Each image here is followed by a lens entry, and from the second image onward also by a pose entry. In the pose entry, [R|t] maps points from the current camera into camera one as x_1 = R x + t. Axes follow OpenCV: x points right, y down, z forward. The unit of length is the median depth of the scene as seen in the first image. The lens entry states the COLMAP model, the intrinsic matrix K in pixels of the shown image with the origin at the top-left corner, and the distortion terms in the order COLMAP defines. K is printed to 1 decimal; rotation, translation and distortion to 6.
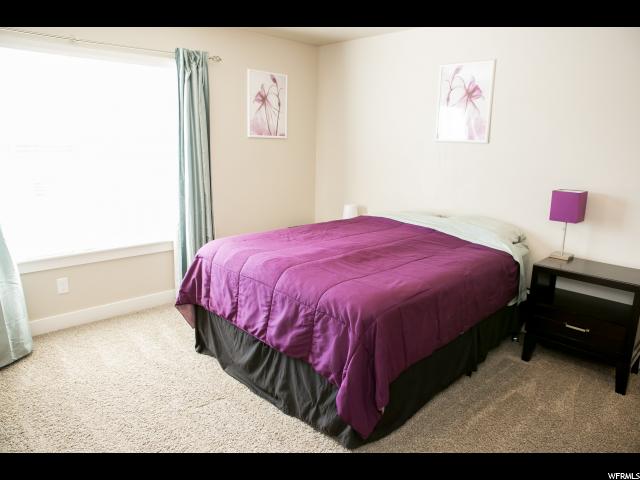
lens RADIAL K [[438.2, 0, 316.5], [0, 438.2, 238.0], [0, 0, 1]] dist [-0.058570, 0.002991]
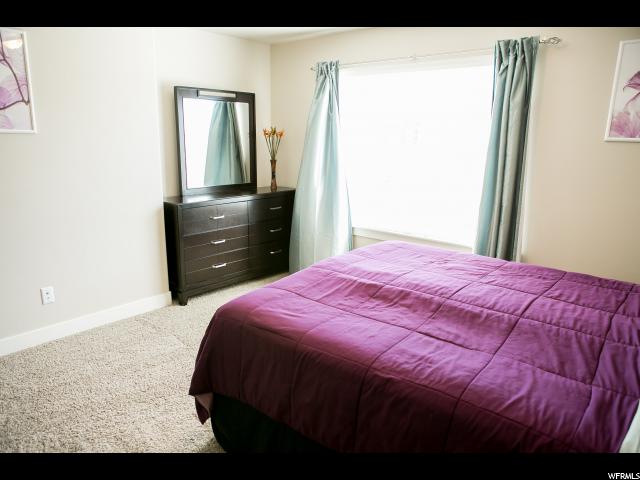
lens RADIAL K [[438.2, 0, 316.5], [0, 438.2, 238.0], [0, 0, 1]] dist [-0.058570, 0.002991]
pose [[0.099621, 0.208581, -0.972918, 0.587220], [-0.232071, 0.955687, 0.181124, -0.114593], [0.967584, 0.207742, 0.143612, 0.576738]]
